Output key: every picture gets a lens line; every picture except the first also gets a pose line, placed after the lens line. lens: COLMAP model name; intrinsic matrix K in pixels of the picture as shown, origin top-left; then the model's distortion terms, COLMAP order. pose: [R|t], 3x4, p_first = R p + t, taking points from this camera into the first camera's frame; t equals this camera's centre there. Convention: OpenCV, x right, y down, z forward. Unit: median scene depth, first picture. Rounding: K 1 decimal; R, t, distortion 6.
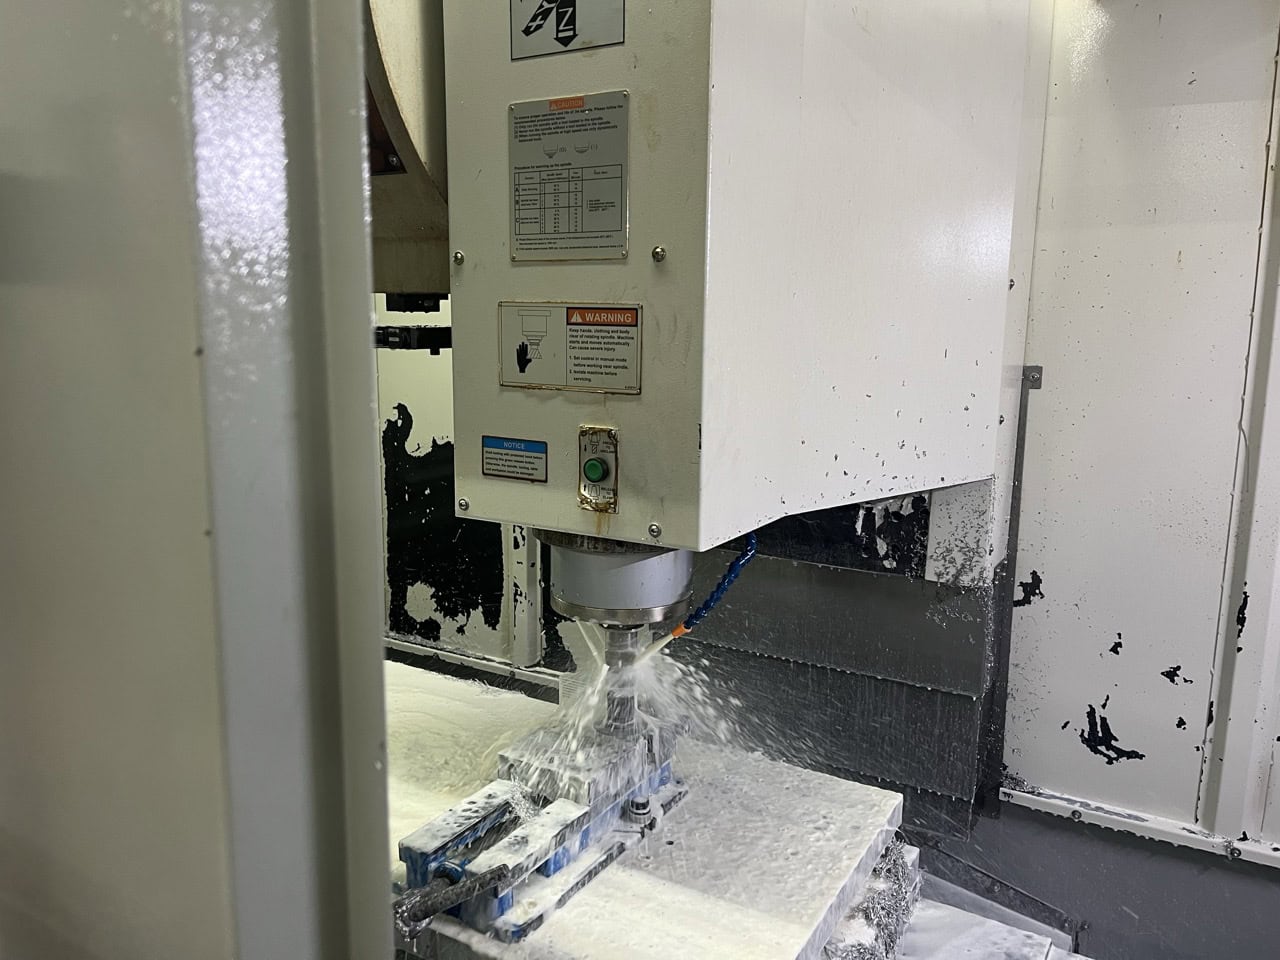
lens RADIAL K [[973.2, 0, 623.7], [0, 973.2, 475.5], [0, 0, 1]] dist [0.073331, -0.103386]
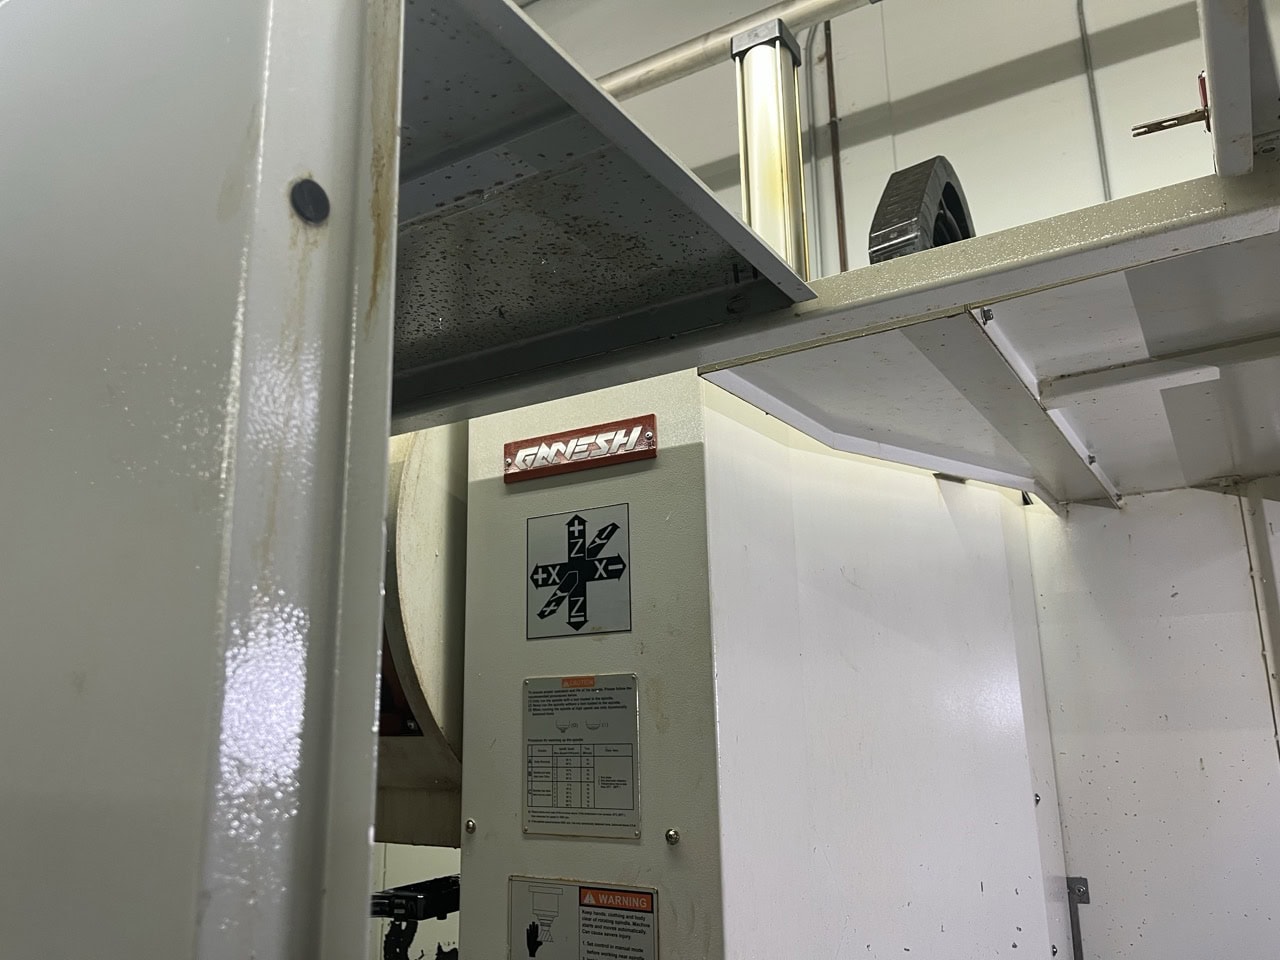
lens RADIAL K [[973.2, 0, 623.7], [0, 973.2, 475.5], [0, 0, 1]] dist [0.073331, -0.103386]
pose [[0.999421, -0.031396, -0.013126, 0.010881], [0.023842, 0.921267, -0.388199, -0.170943], [0.024280, 0.387661, 0.921482, -0.048175]]
